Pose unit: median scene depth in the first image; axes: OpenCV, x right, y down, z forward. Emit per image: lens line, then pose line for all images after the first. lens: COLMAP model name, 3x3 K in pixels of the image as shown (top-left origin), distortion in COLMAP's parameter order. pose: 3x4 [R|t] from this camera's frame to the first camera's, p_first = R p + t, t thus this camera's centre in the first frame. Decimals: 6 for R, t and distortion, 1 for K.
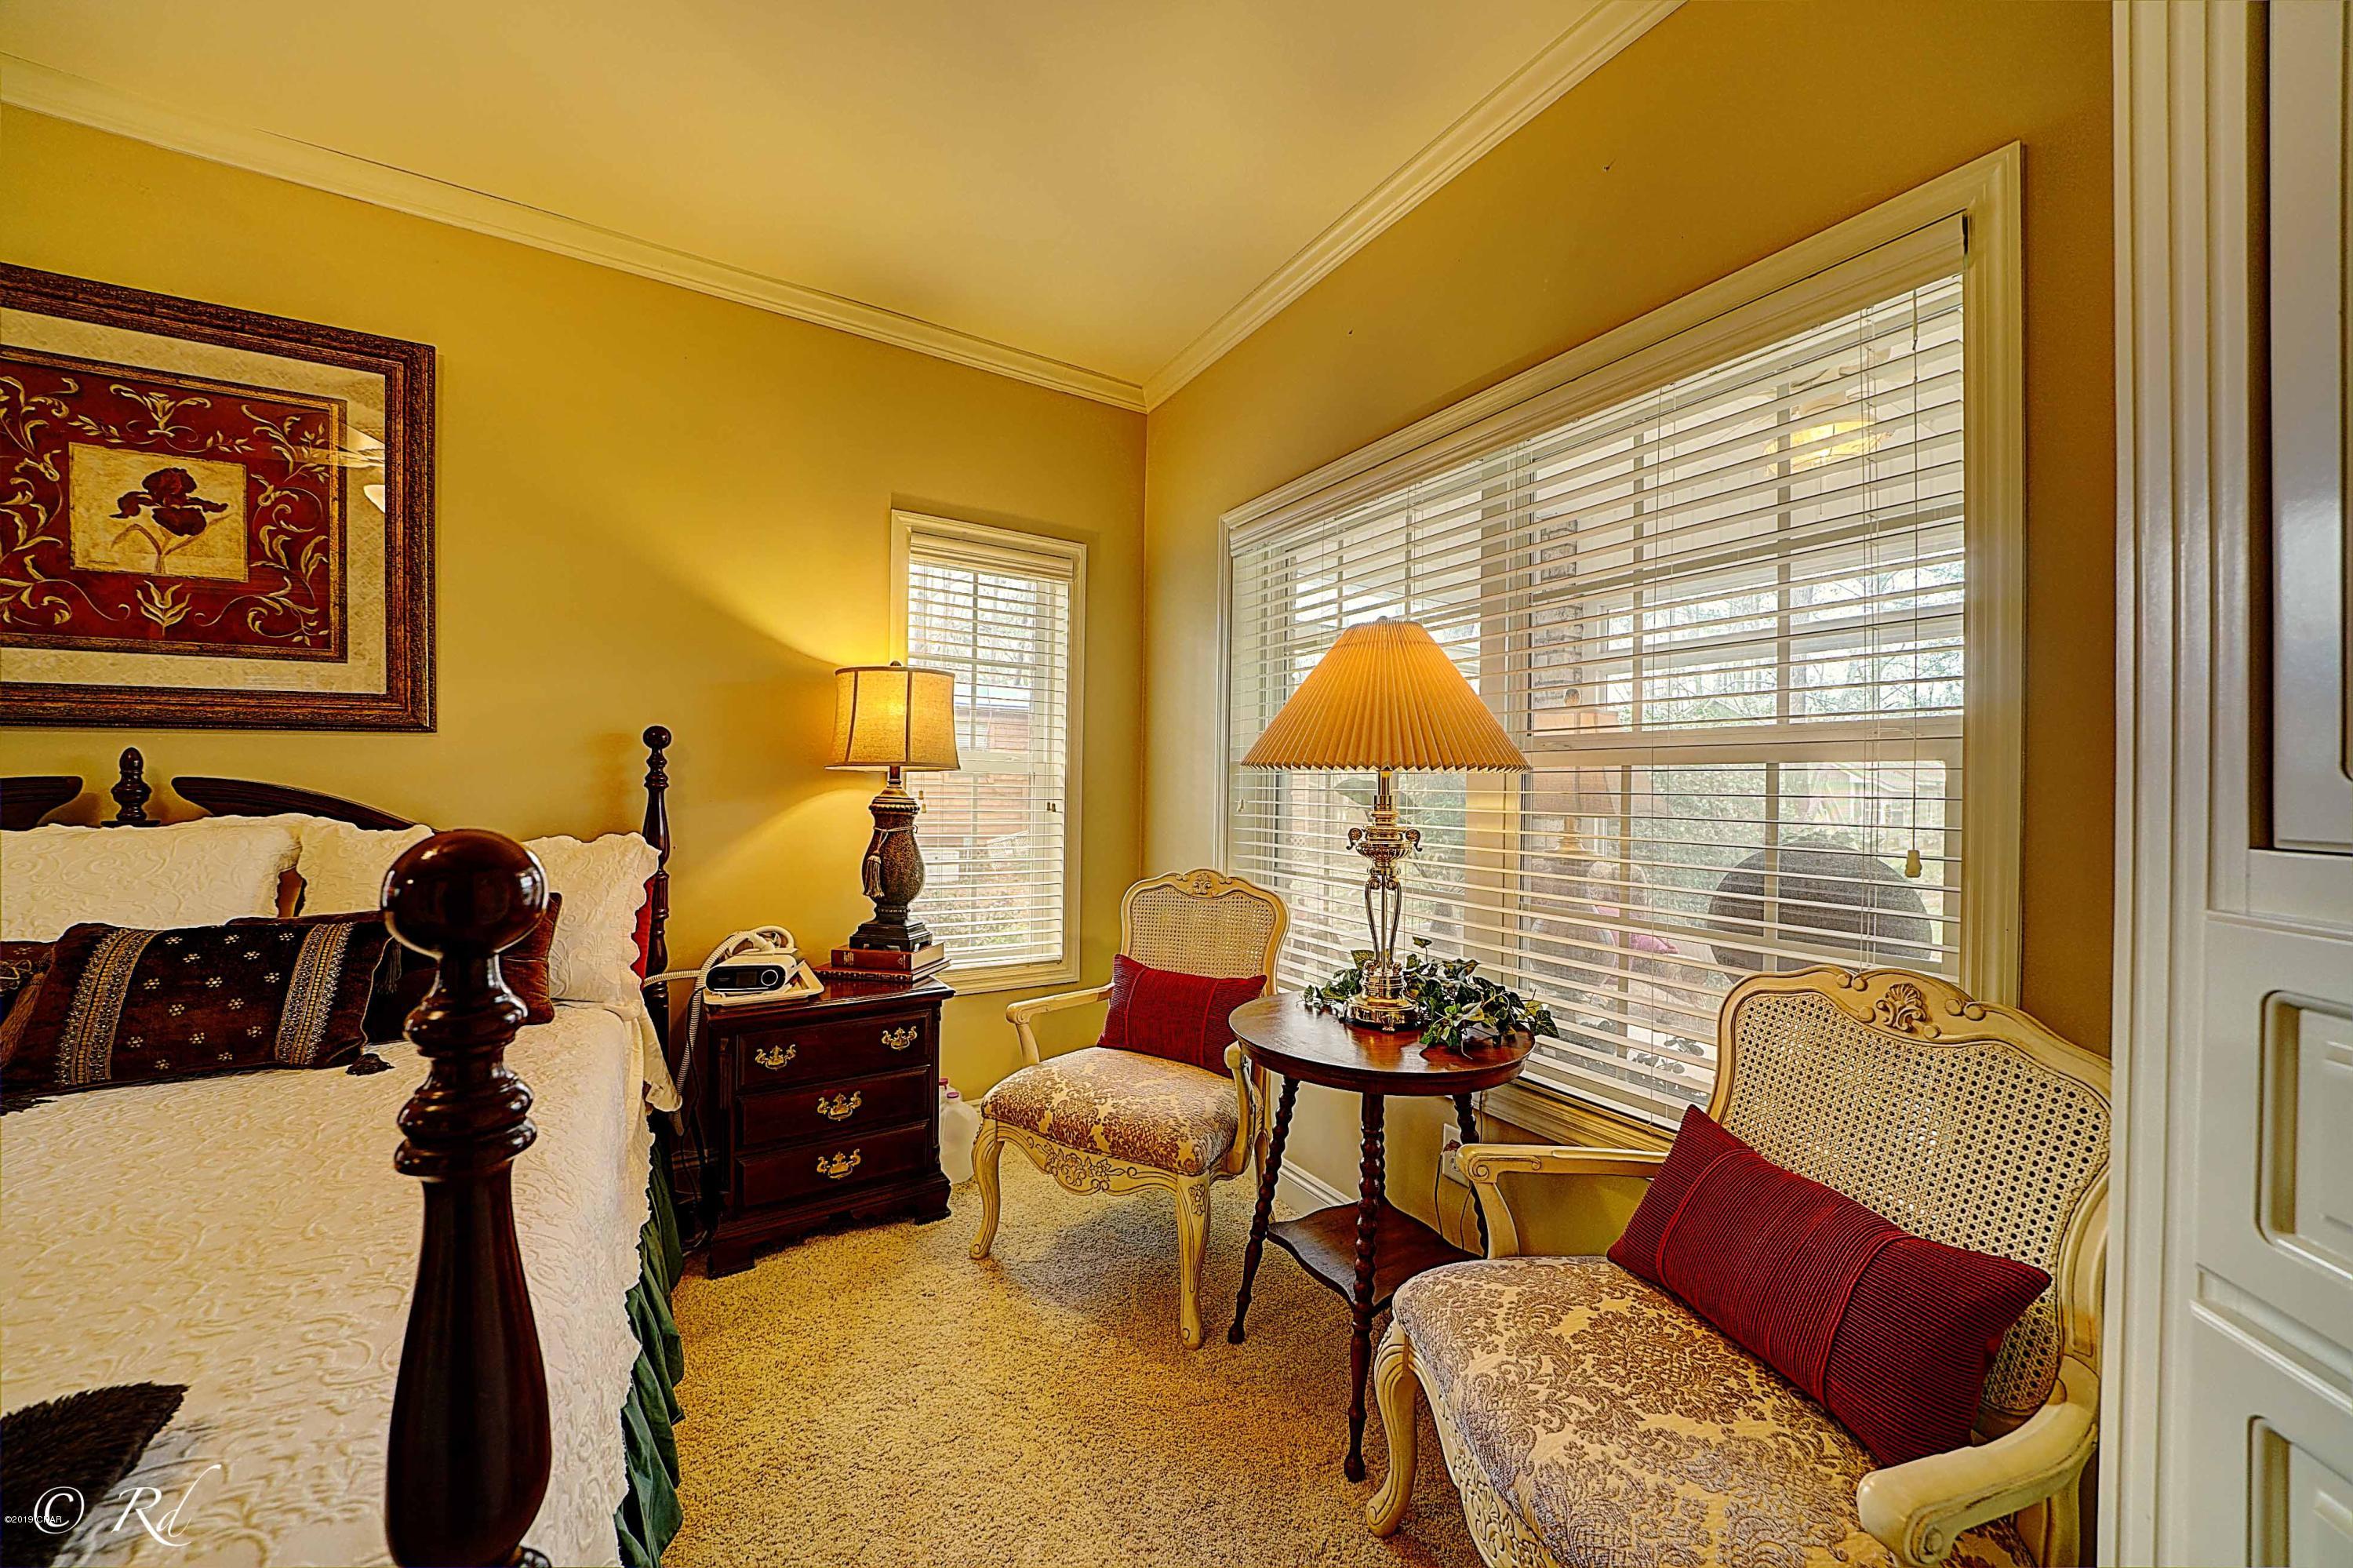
lens RADIAL K [[813.7, 0, 1173.8], [0, 813.7, 785.4], [0, 0, 1]] dist [-0.028426, 0.003576]
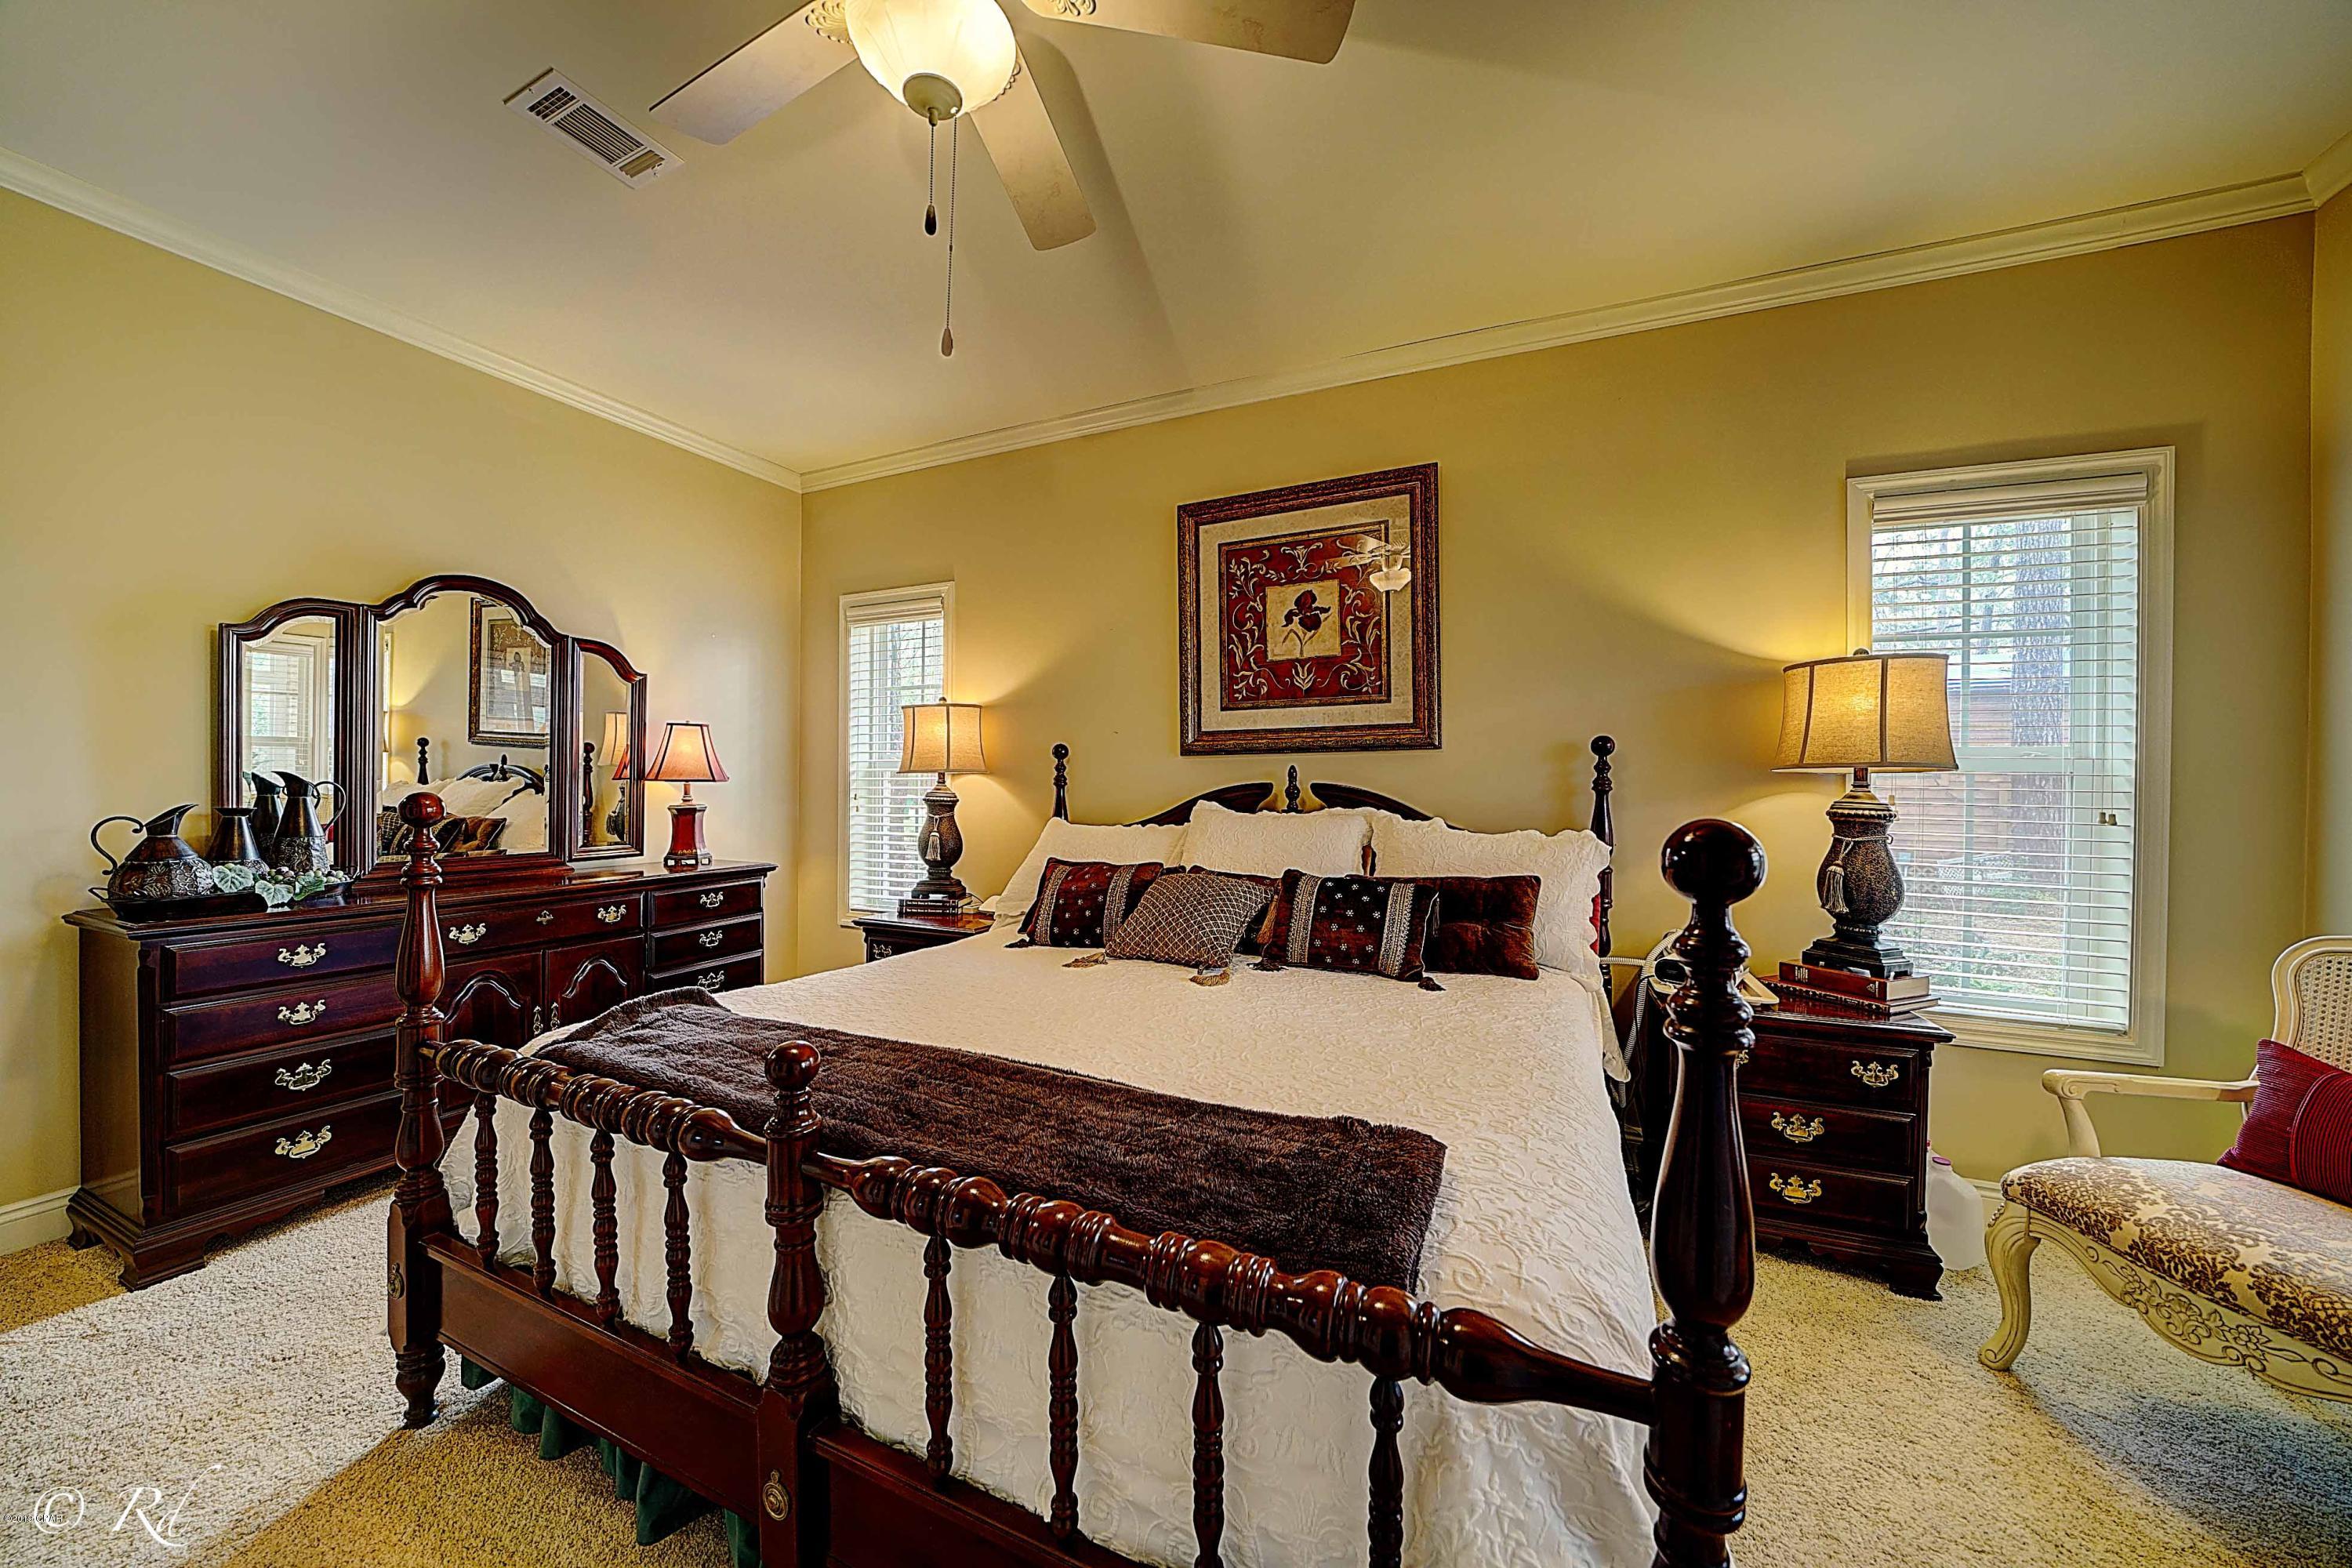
lens RADIAL K [[813.3, 0, 1173.3], [0, 813.3, 785.4], [0, 0, 1]] dist [-0.028426, 0.003576]
pose [[0.558304, -0.002898, -0.829631, -0.048496], [-0.002250, 0.999985, -0.005008, 0.002642], [0.829633, 0.004663, 0.558289, -0.139558]]
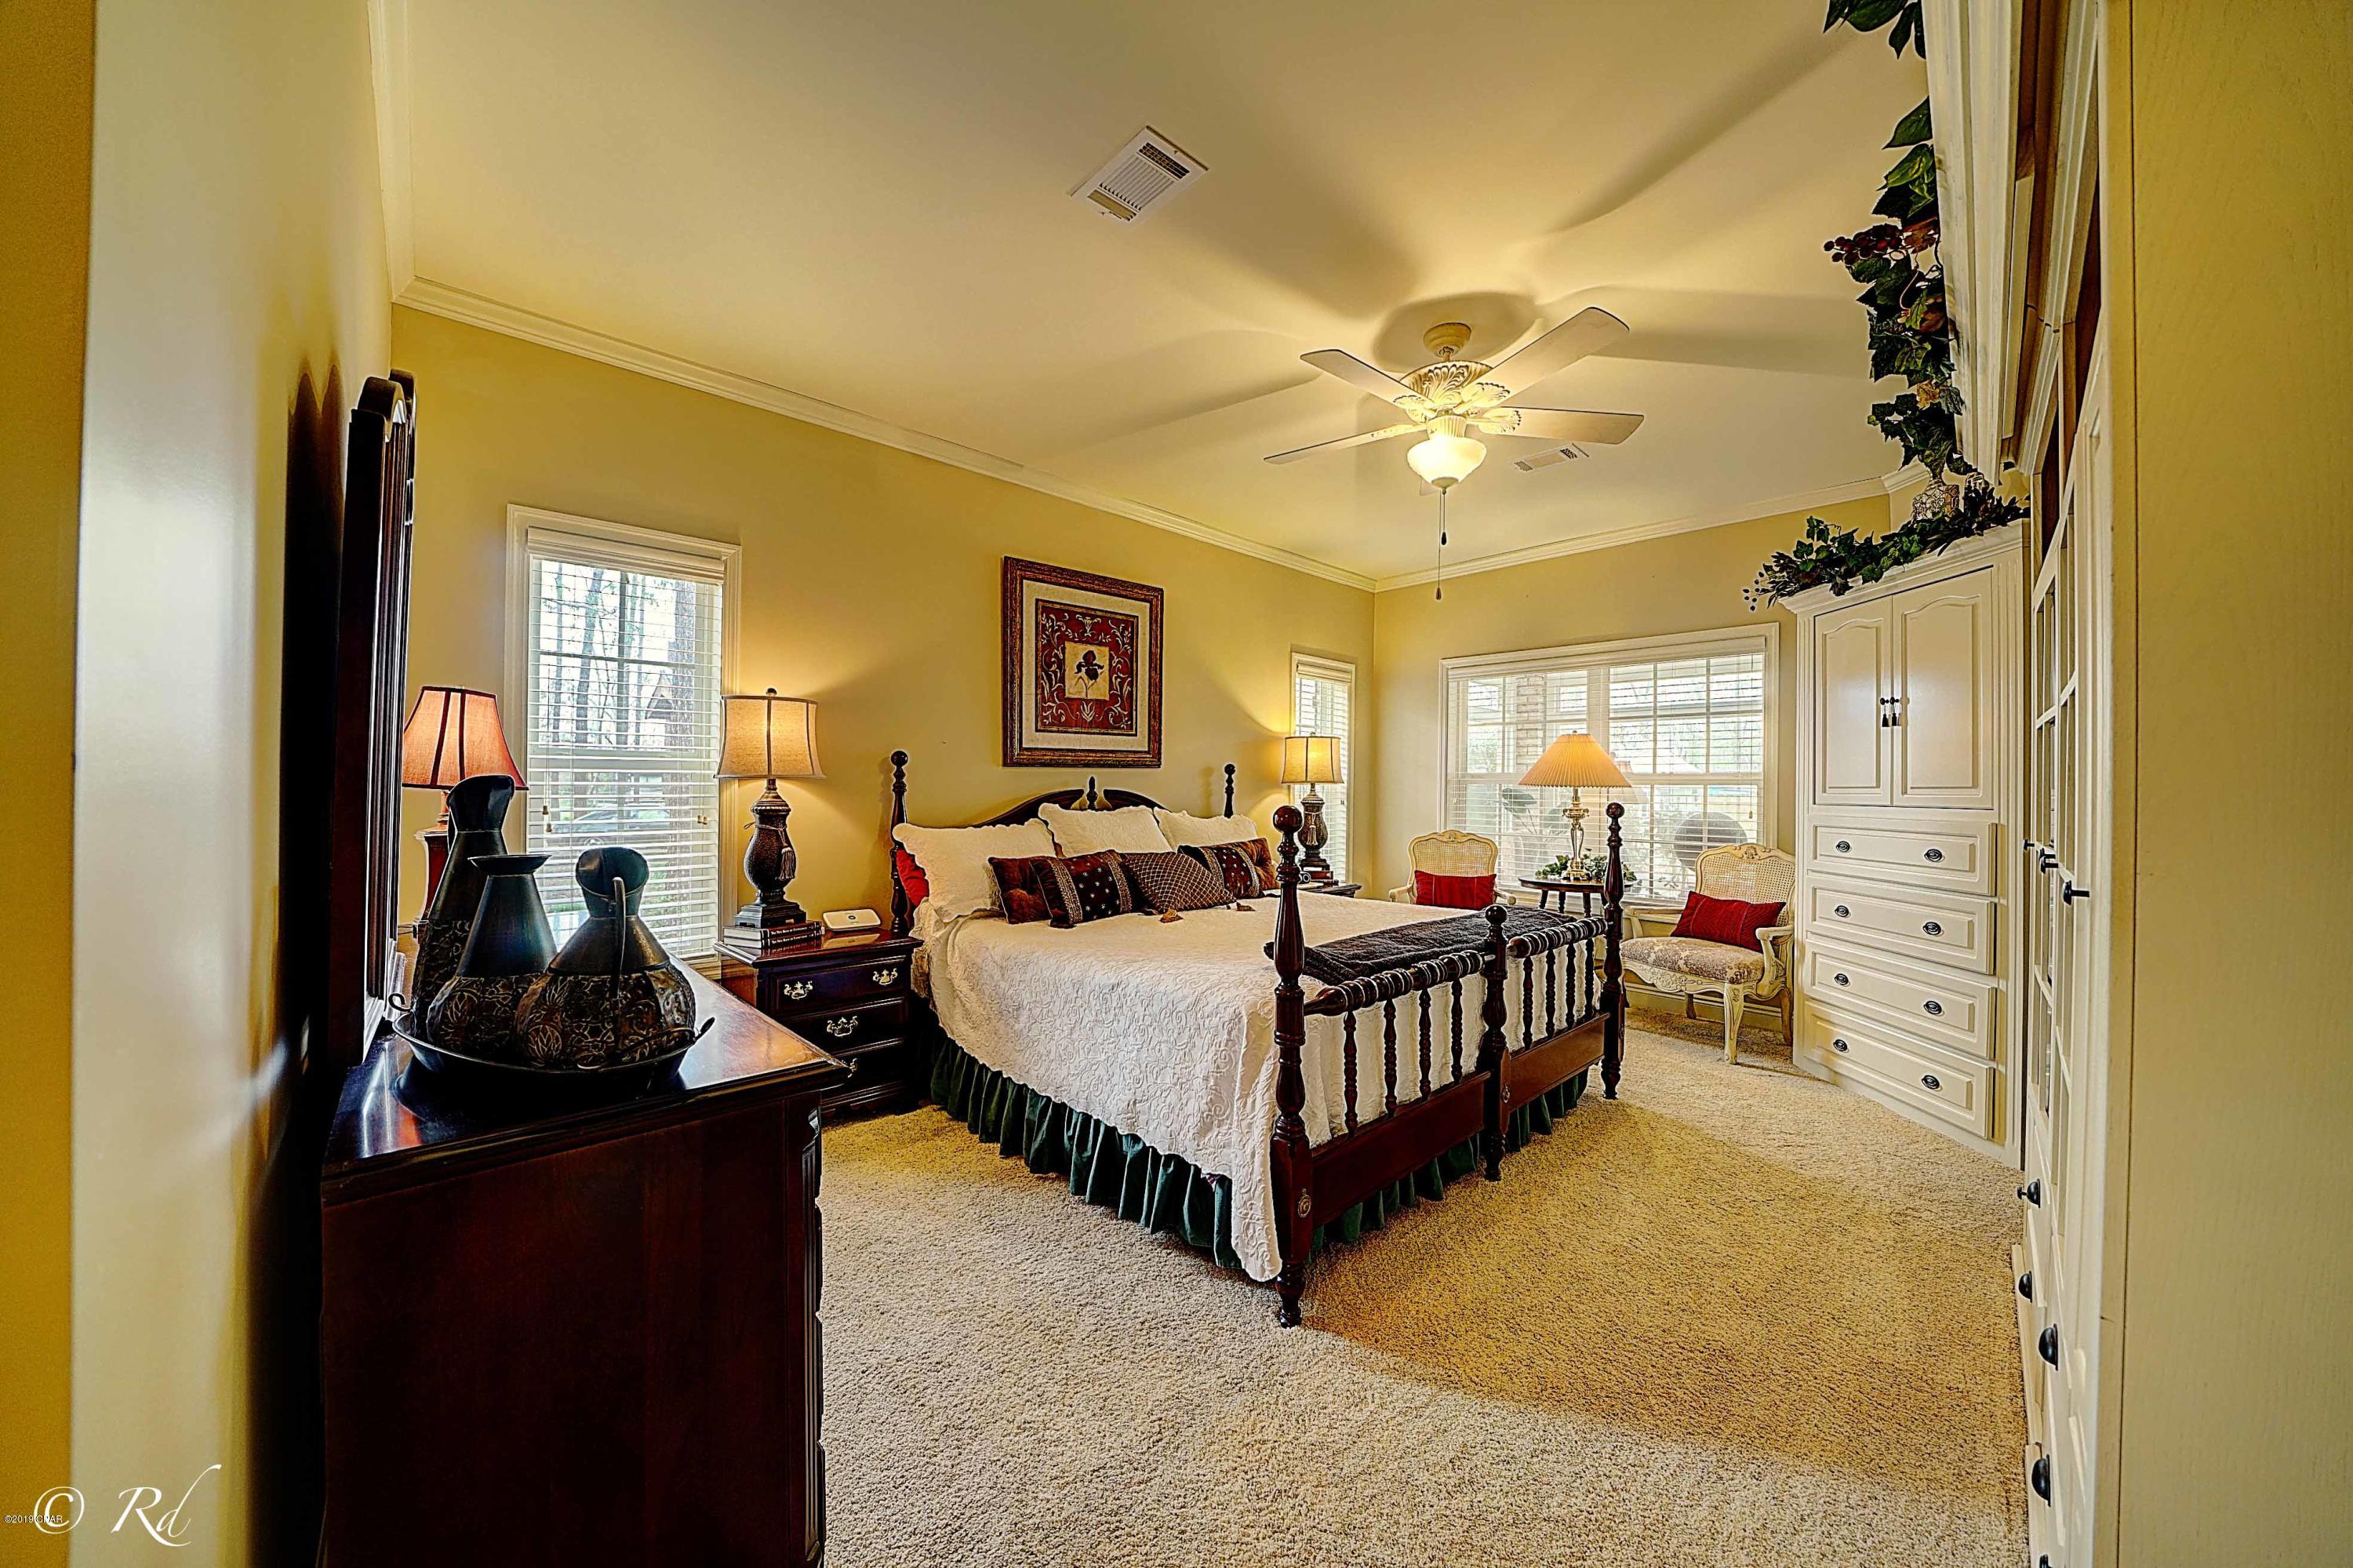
lens RADIAL K [[813.7, 0, 1173.8], [0, 813.7, 785.4], [0, 0, 1]] dist [-0.028426, 0.003576]
pose [[0.980534, -0.000095, 0.196351, -1.350852], [0.000688, 0.999995, -0.002956, -0.013113], [-0.196350, 0.003033, 0.980529, -1.180262]]
